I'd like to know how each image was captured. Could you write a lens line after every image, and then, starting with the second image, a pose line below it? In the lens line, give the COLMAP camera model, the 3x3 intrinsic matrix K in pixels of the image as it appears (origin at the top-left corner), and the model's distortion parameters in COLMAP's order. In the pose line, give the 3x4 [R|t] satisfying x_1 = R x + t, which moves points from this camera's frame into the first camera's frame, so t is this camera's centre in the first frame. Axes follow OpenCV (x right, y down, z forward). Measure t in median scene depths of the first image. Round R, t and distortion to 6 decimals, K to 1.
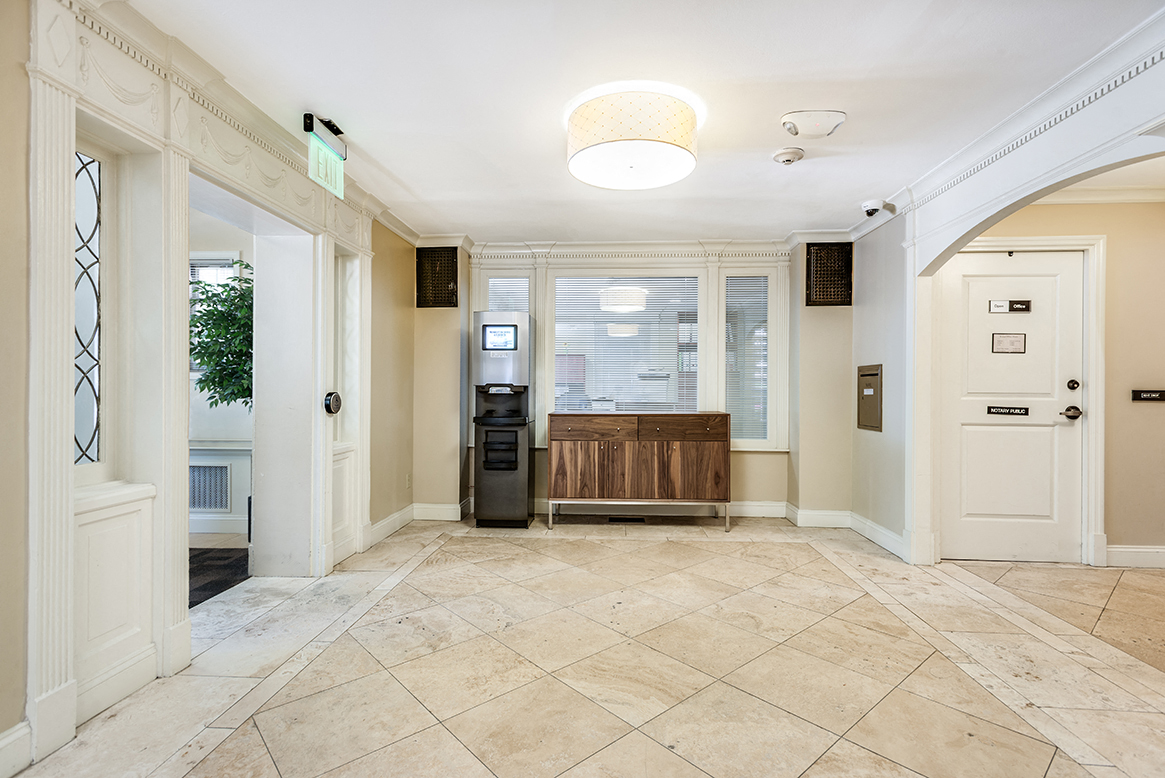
lens RADIAL K [[560.2, 0, 583.1], [0, 560.2, 389.2], [0, 0, 1]] dist [-0.001325, -0.000386]
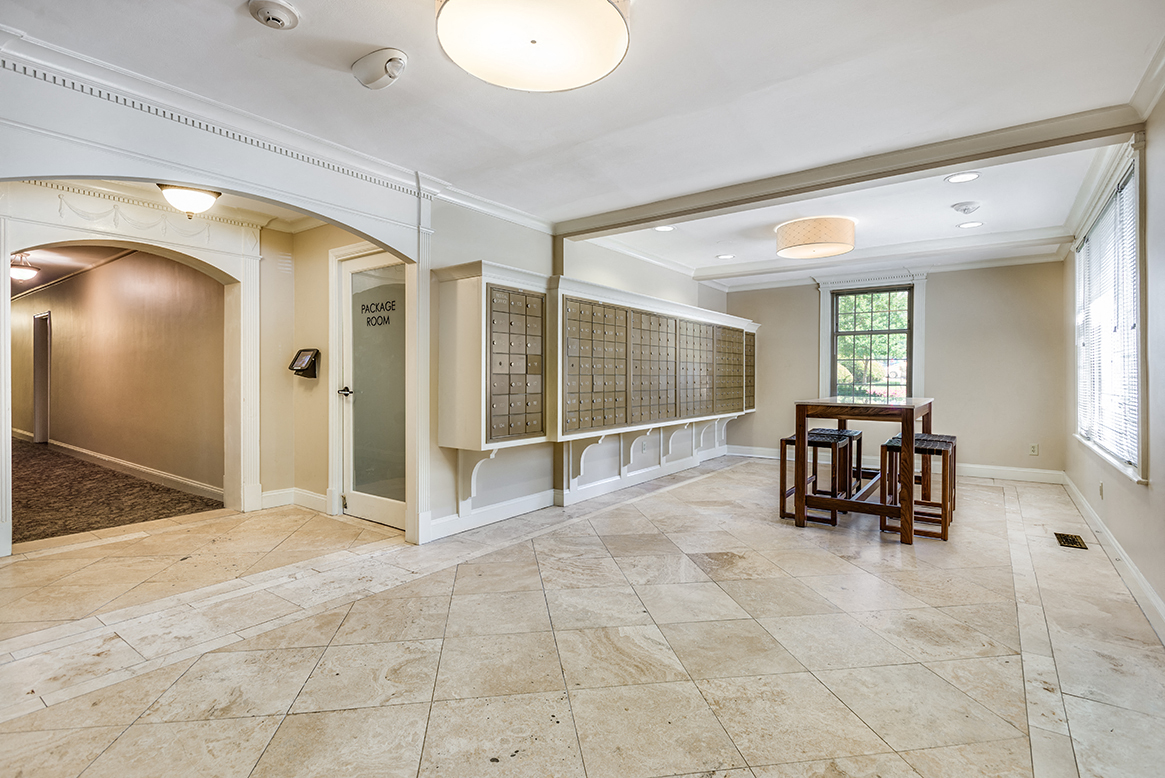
lens RADIAL K [[560.2, 0, 581.0], [0, 560.2, 381.6], [0, 0, 1]] dist [-0.001325, -0.000386]
pose [[-0.844471, -0.014146, 0.535414, -0.359449], [-0.007826, 0.999870, 0.014074, -0.001361], [-0.535543, 0.007695, -0.844473, 1.708535]]
